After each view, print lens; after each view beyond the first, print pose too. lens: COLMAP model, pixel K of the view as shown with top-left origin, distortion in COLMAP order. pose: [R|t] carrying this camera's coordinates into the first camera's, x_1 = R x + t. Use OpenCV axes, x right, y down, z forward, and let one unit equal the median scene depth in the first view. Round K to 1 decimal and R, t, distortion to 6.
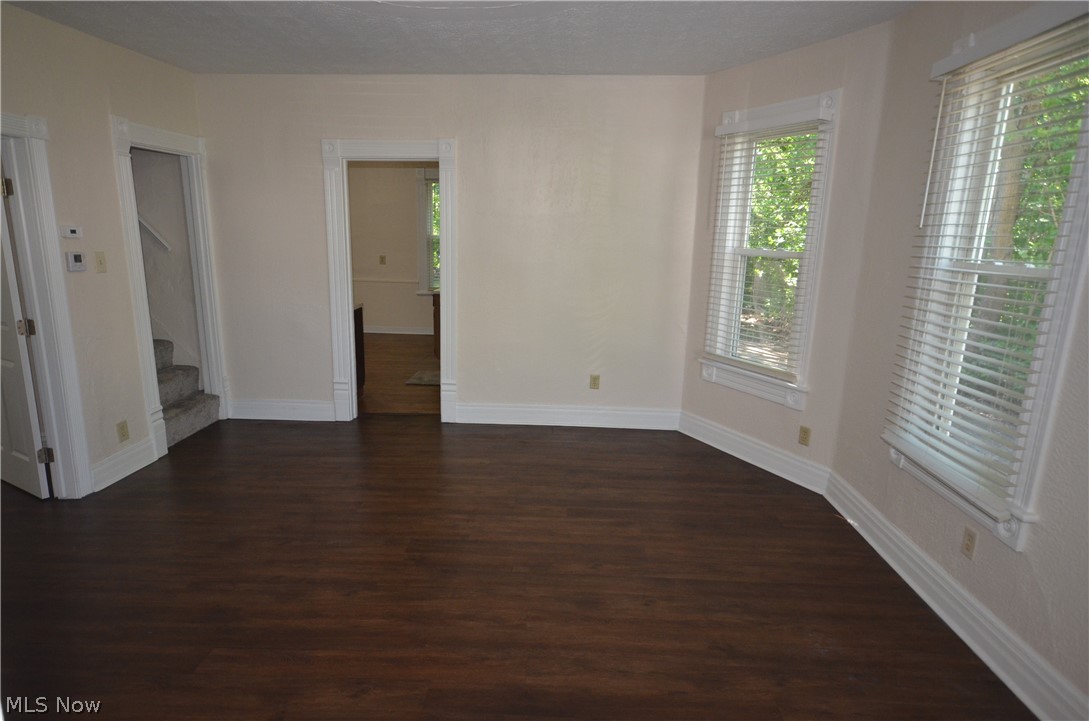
lens RADIAL K [[637.1, 0, 544.5], [0, 637.1, 360.5], [0, 0, 1]] dist [-0.000555, 0.031623]
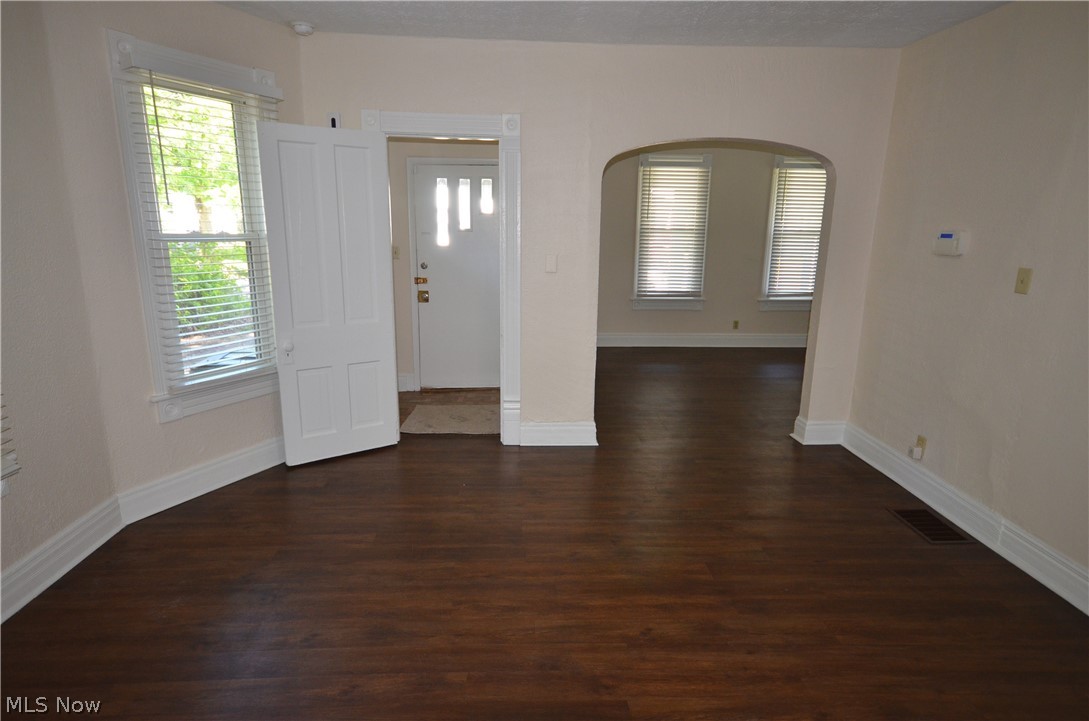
lens RADIAL K [[637.1, 0, 544.5], [0, 637.1, 360.5], [0, 0, 1]] dist [-0.000555, 0.031623]
pose [[-0.995749, -0.021707, -0.089509, -0.074638], [-0.056490, 0.911514, 0.407370, -0.361947], [0.072746, 0.410695, -0.908866, 1.739793]]
